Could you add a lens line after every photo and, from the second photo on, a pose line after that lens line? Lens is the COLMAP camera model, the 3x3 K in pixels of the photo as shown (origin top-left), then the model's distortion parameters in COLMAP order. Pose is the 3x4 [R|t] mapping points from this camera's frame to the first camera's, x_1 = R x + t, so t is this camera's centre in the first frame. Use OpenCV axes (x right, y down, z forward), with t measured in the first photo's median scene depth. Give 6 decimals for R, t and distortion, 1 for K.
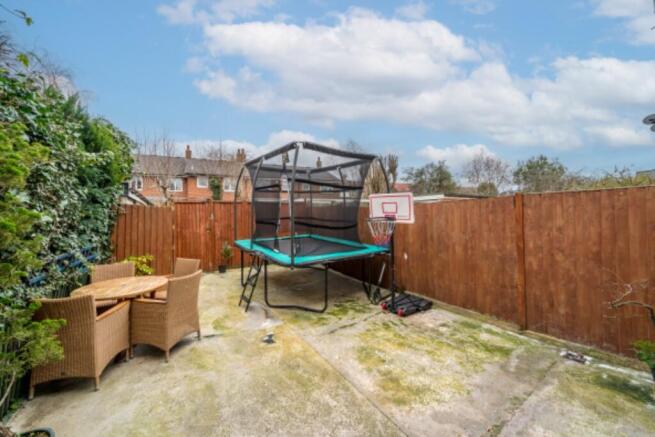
lens RADIAL K [[245.3, 0, 327.7], [0, 245.3, 218.4], [0, 0, 1]] dist [0.000737, -0.000035]
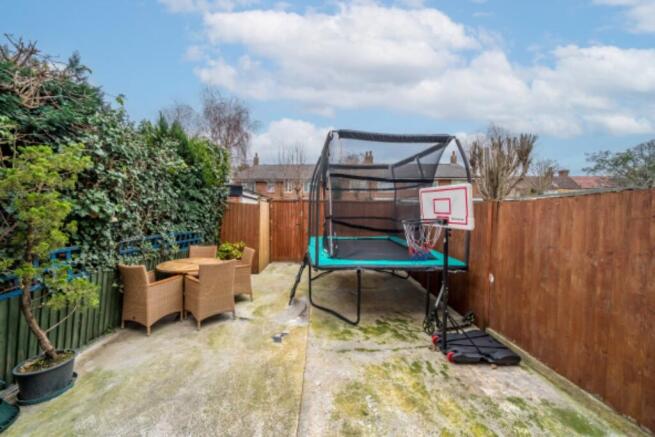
lens RADIAL K [[236.2, 0, 327.7], [0, 236.2, 226.6], [0, 0, 1]] dist [-0.002759, -0.000098]
pose [[0.848666, 0.055547, -0.526004, 0.334458], [-0.037115, 0.998273, 0.045537, -0.003271], [0.527625, -0.019123, 0.849262, 0.249535]]
